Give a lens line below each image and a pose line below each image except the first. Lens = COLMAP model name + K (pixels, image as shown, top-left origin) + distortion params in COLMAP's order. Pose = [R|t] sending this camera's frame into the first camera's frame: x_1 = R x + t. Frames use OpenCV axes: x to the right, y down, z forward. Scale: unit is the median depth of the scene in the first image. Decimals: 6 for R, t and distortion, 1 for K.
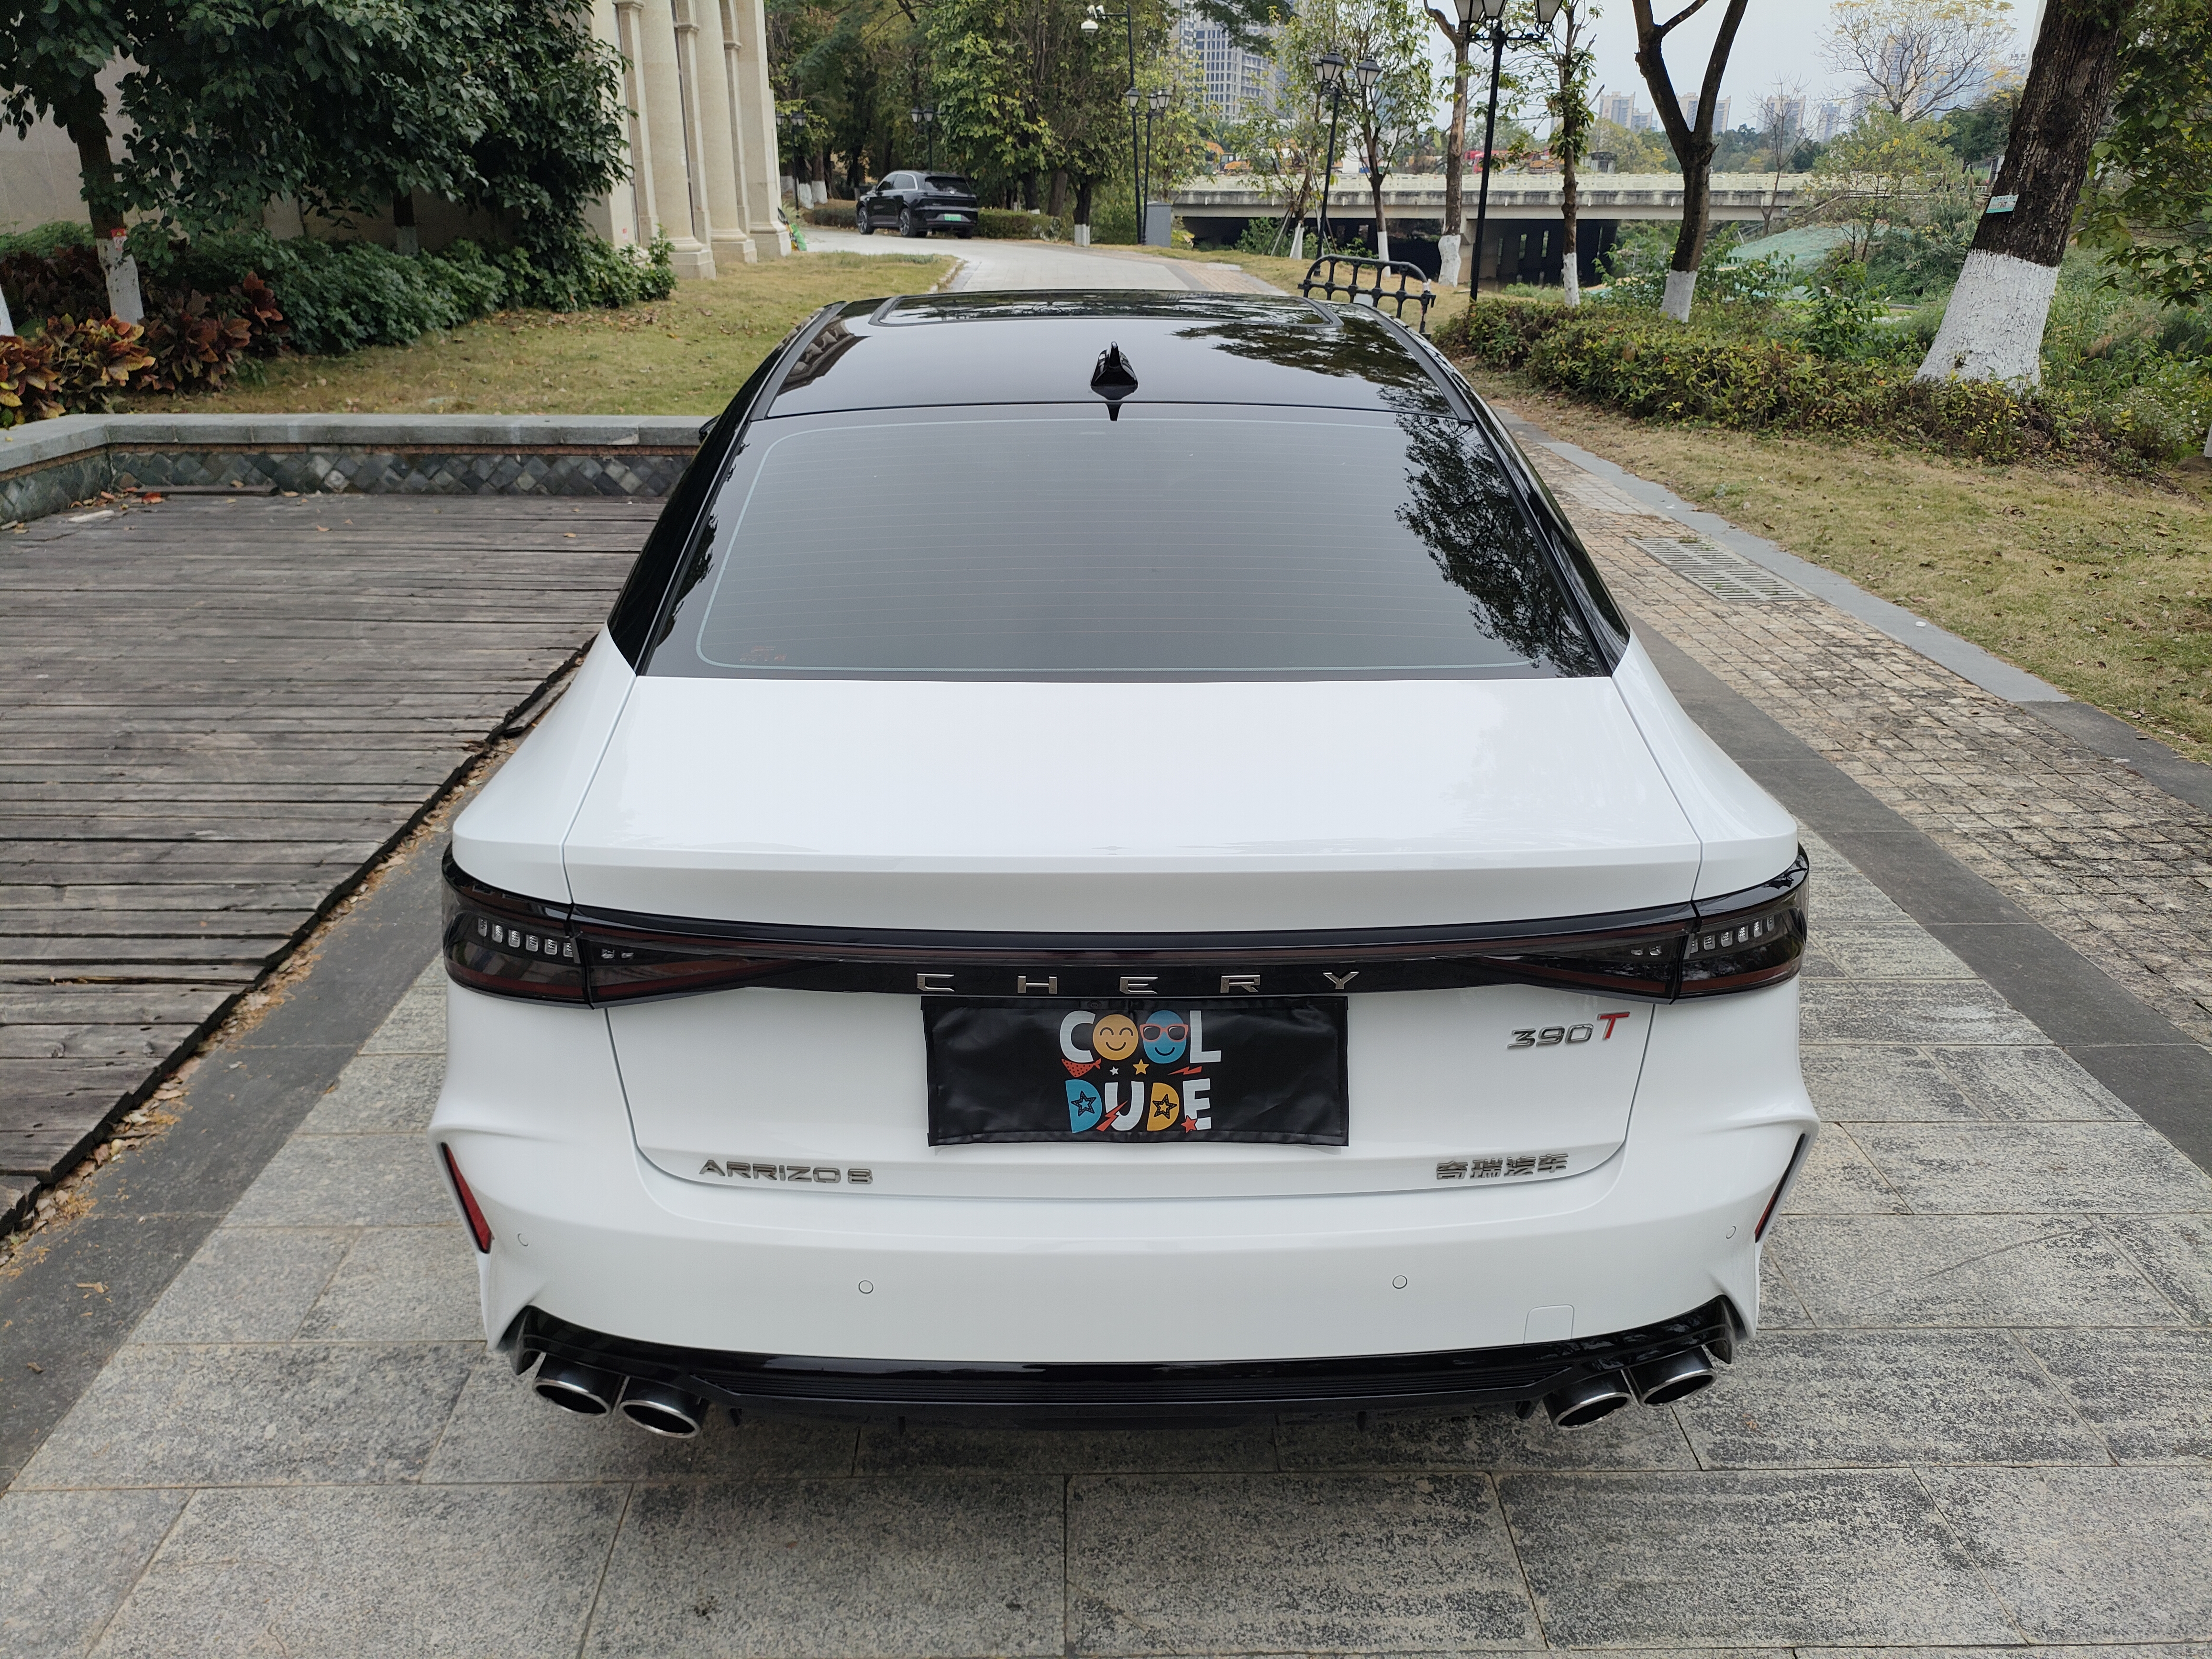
lens RADIAL K [[1627.3, 0, 1098.7], [0, 1627.3, 823.0], [0, 0, 1]] dist [0.045544, -0.046529]
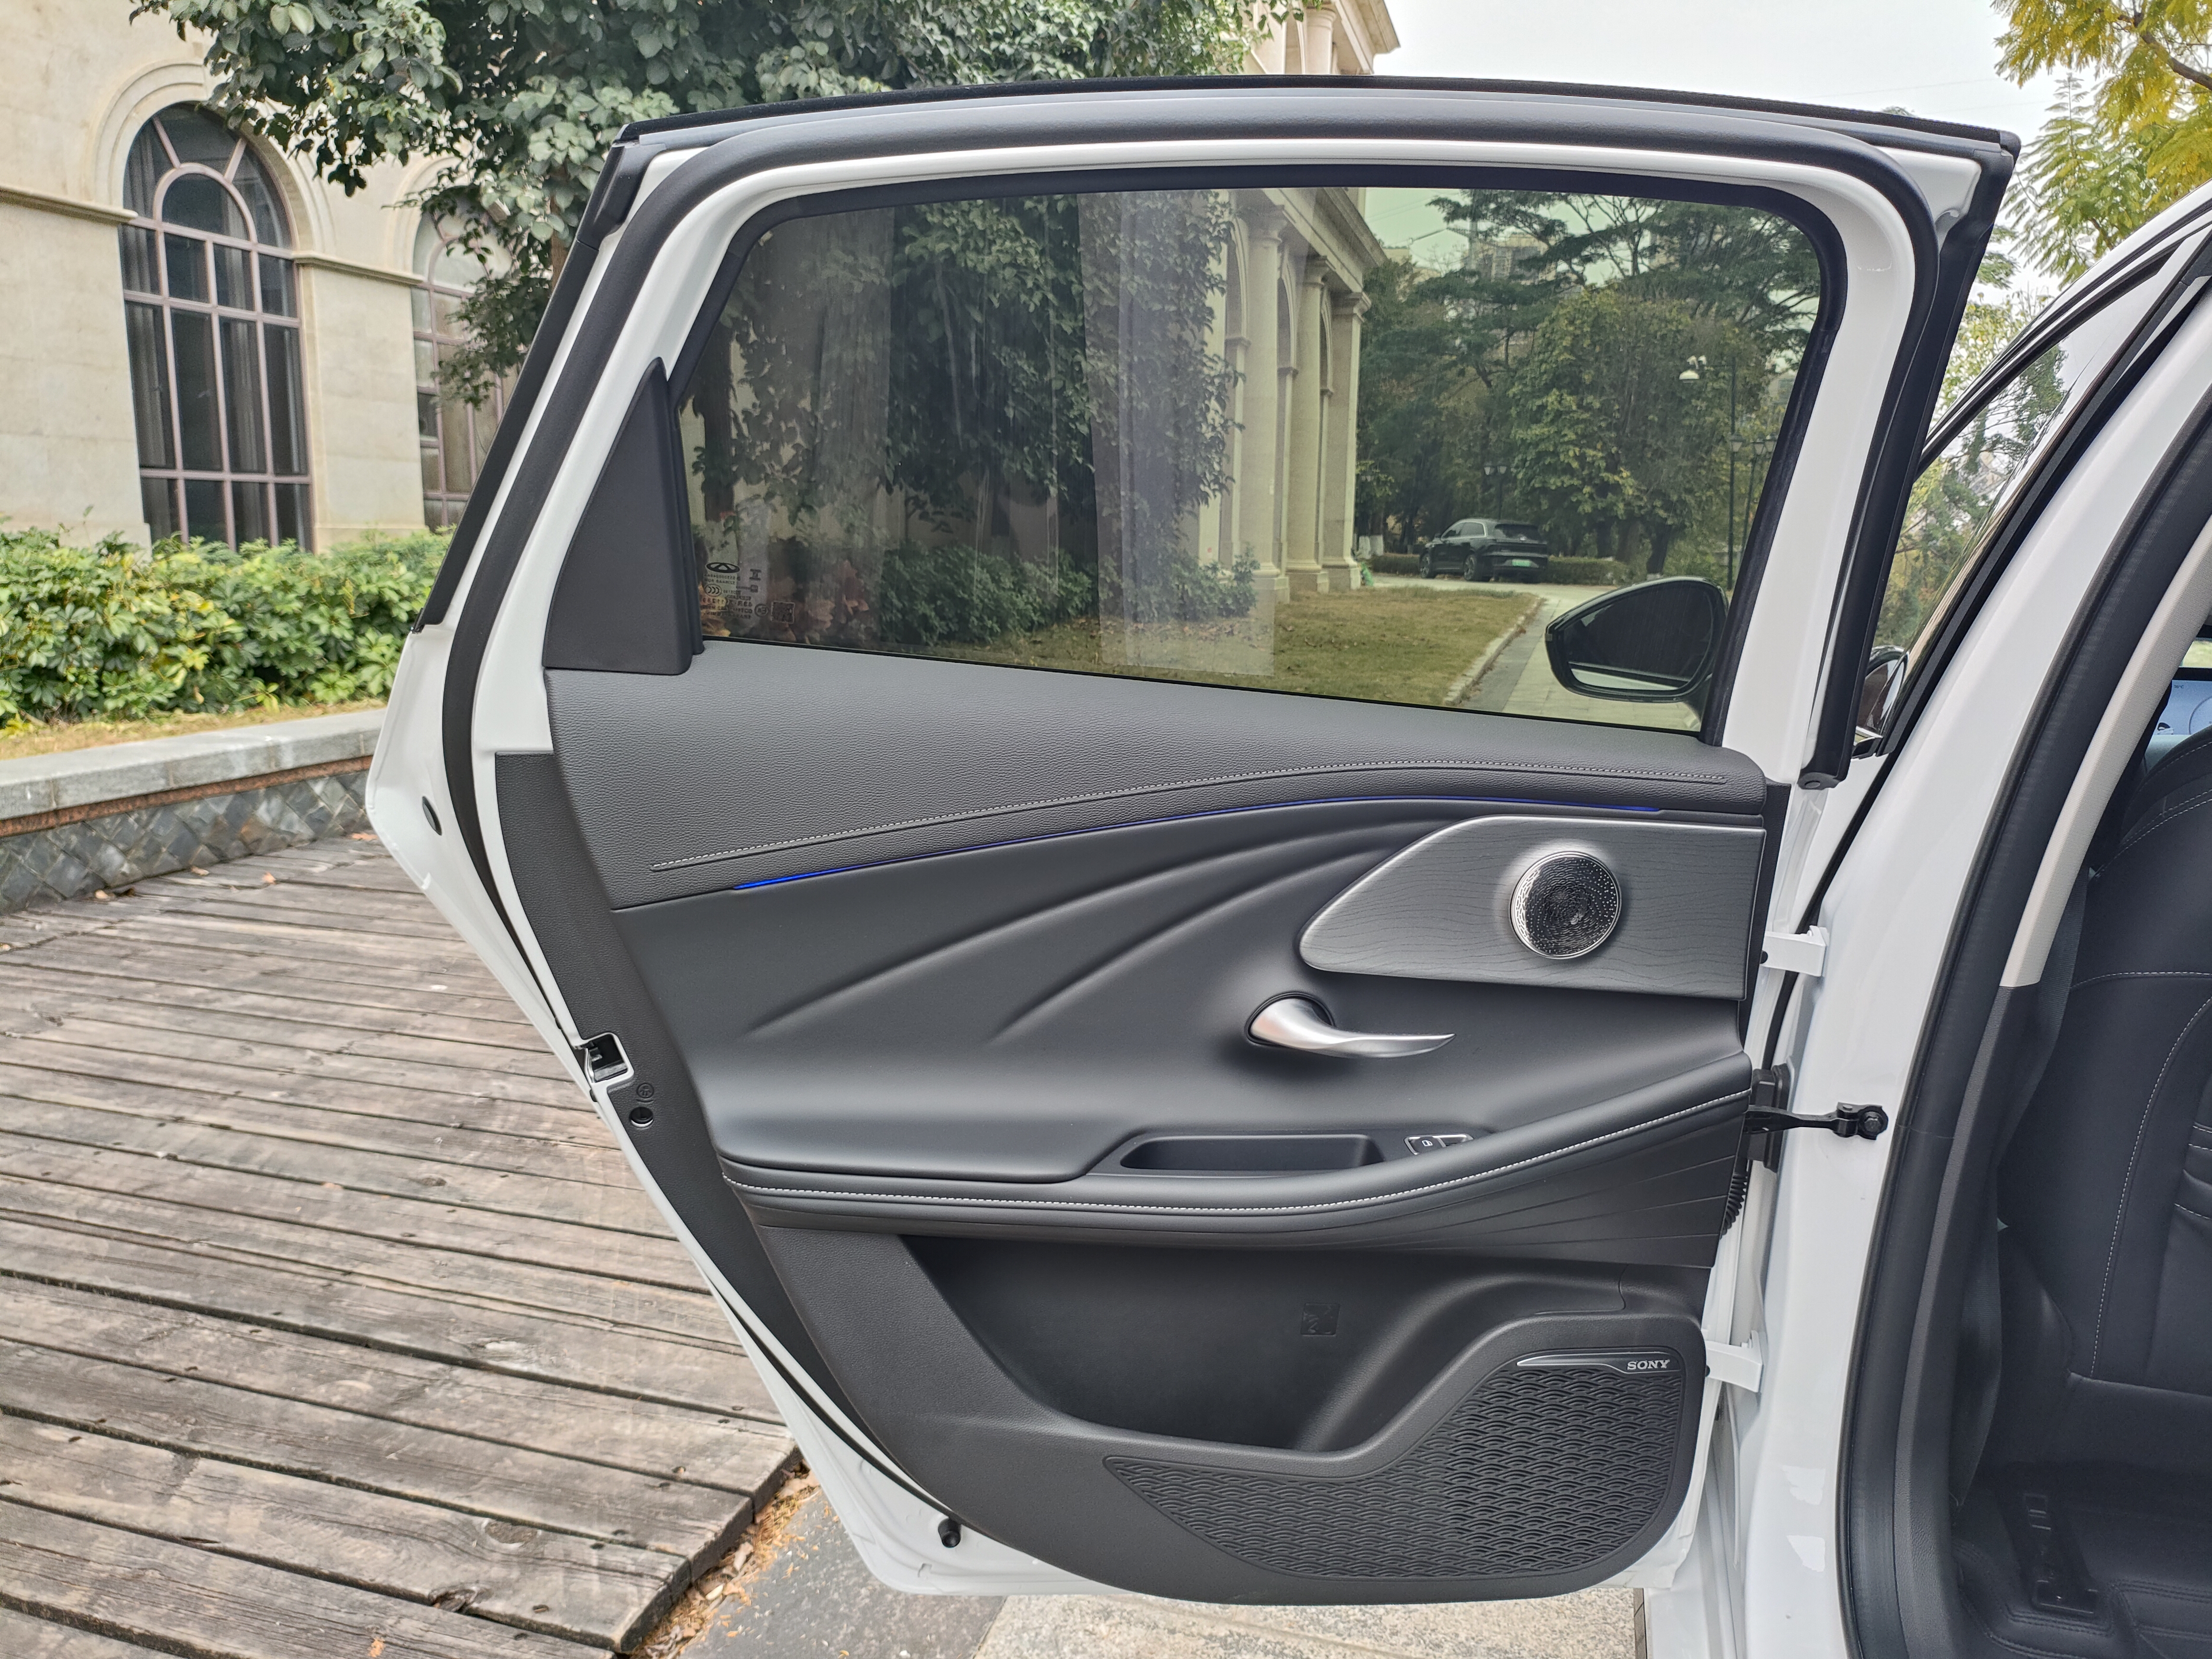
lens RADIAL K [[1627.3, 0, 1102.3], [0, 1627.3, 831.8], [0, 0, 1]] dist [0.045544, -0.046529]
pose [[0.950986, 0.067346, -0.301812, -0.143782], [-0.126236, 0.975517, -0.180084, -0.053944], [0.282295, 0.209357, 0.936205, 0.350437]]
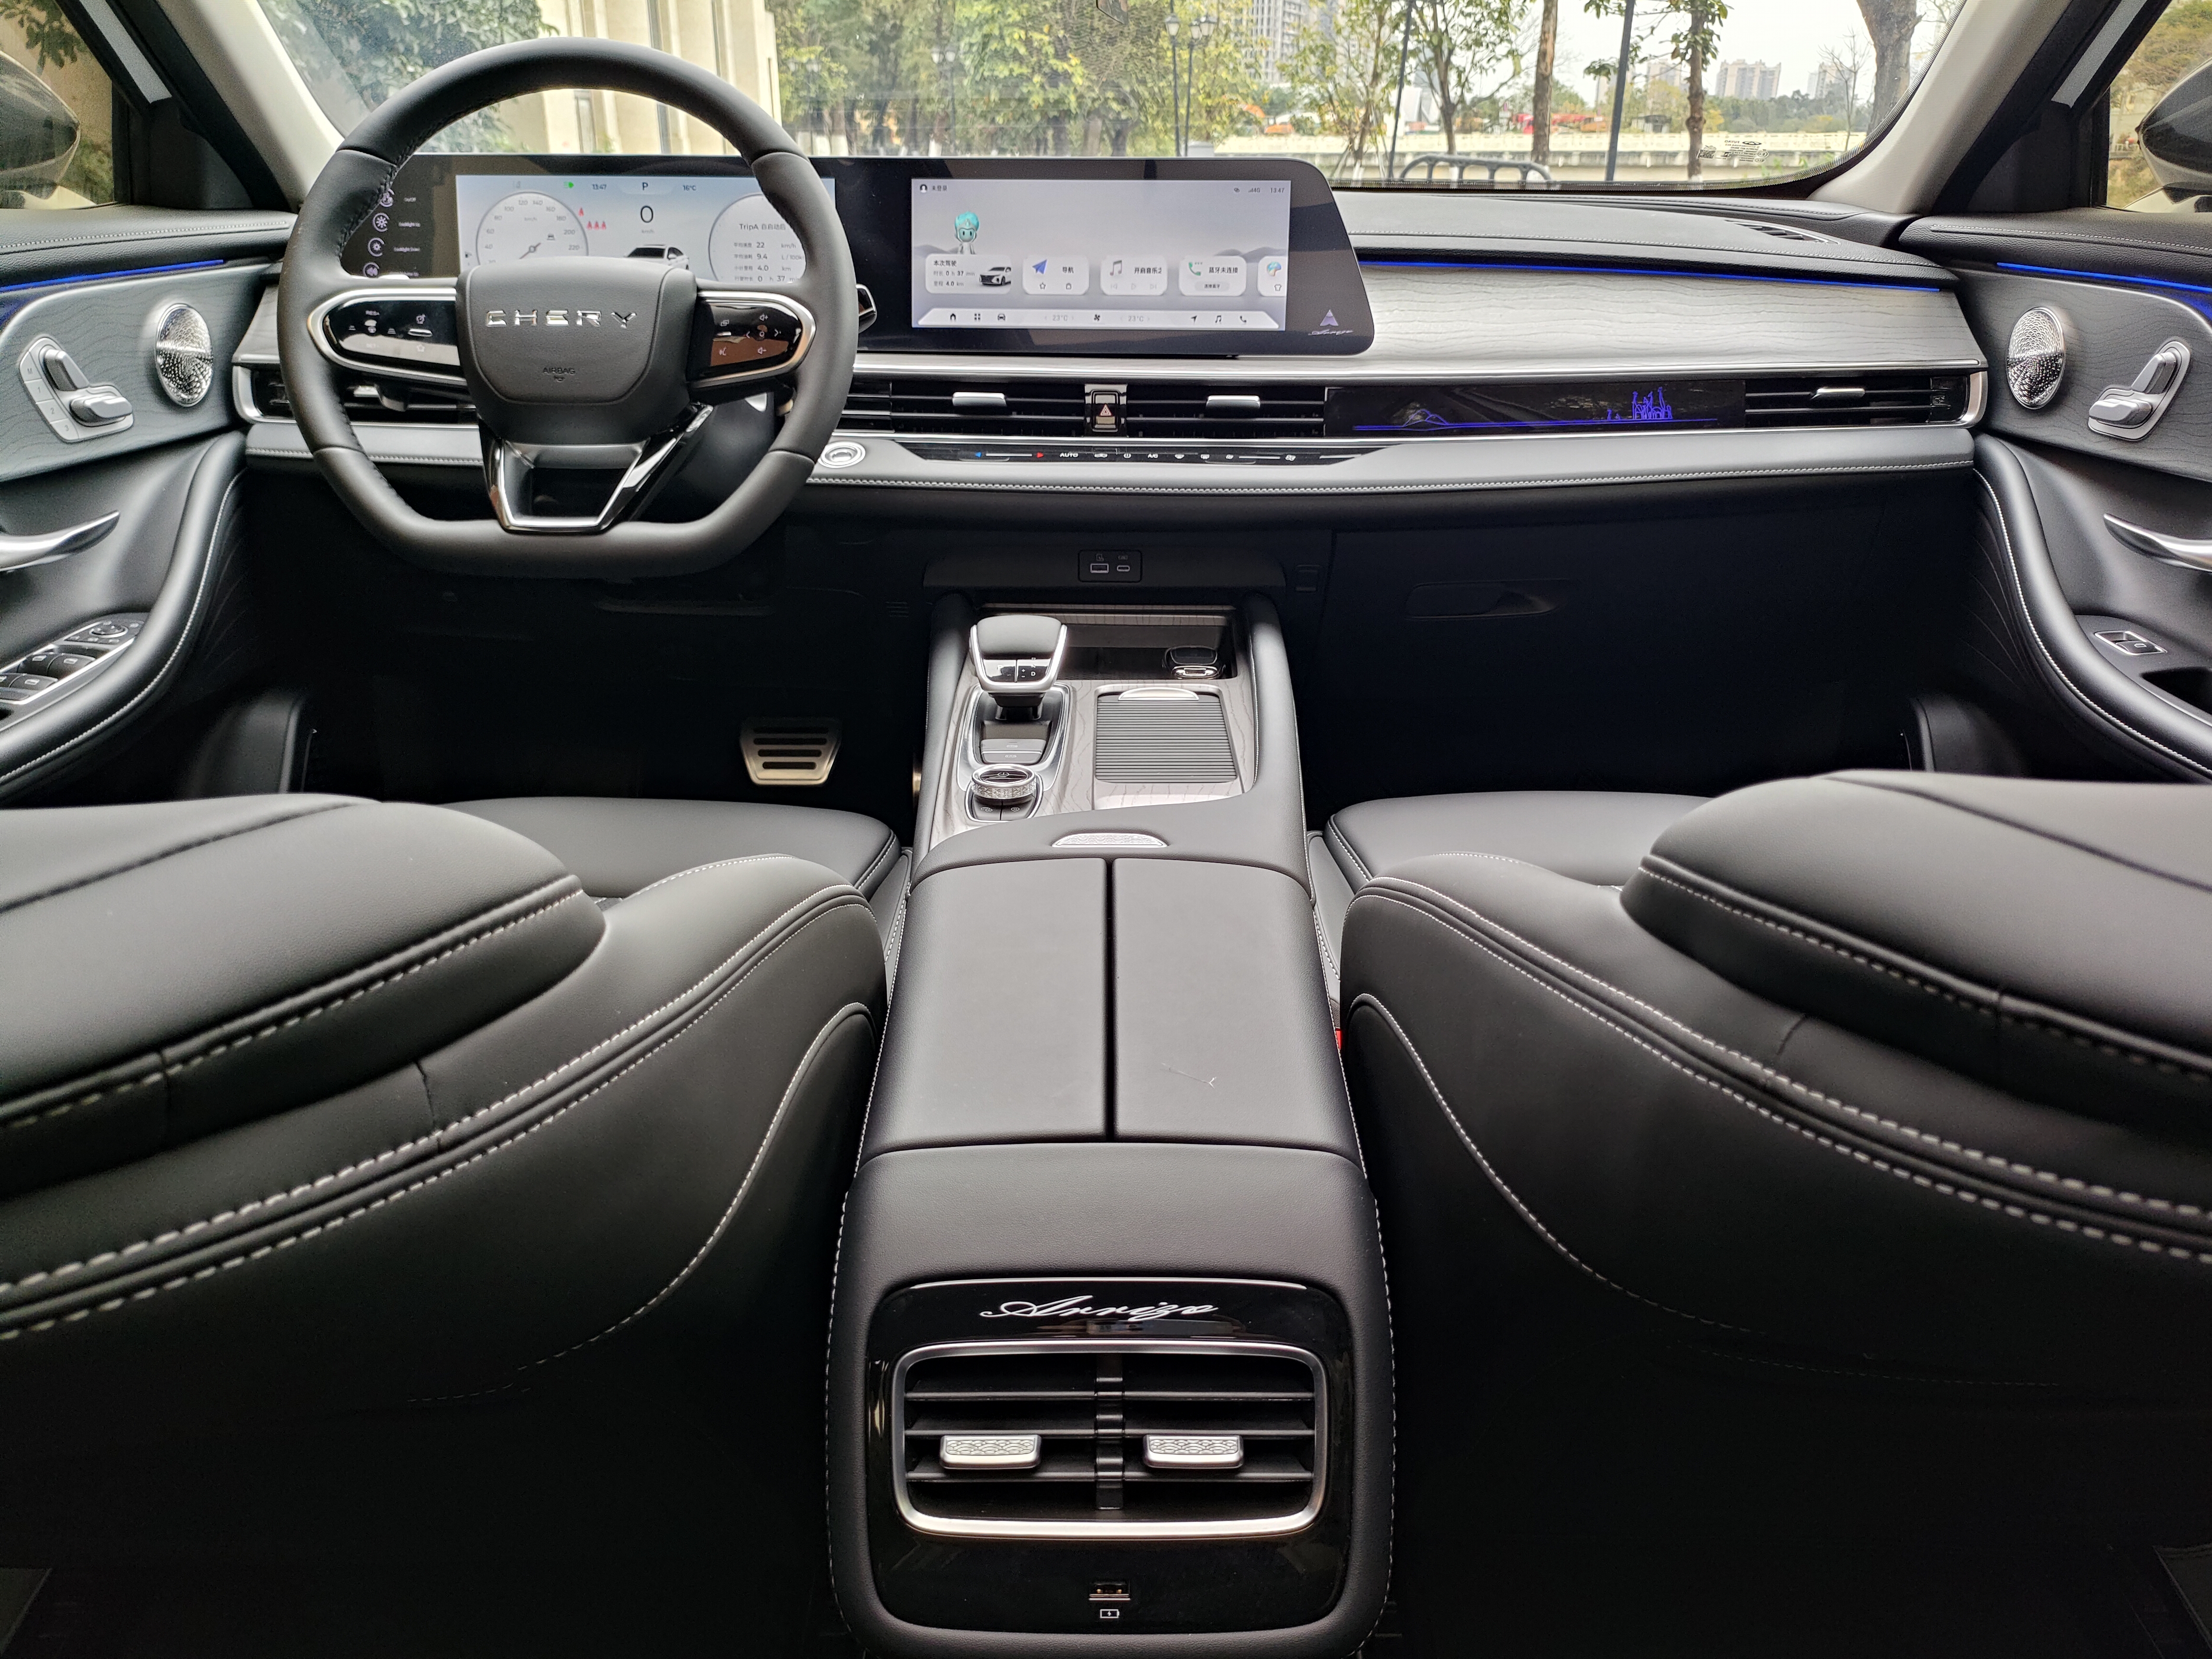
lens RADIAL K [[1627.3, 0, 1099.3], [0, 1627.3, 837.4], [0, 0, 1]] dist [0.045544, -0.046529]
pose [[0.999808, 0.005859, -0.018701, -0.001105], [-0.005446, 0.999741, 0.022078, -0.084514], [0.018825, -0.021972, 0.999581, 0.478394]]
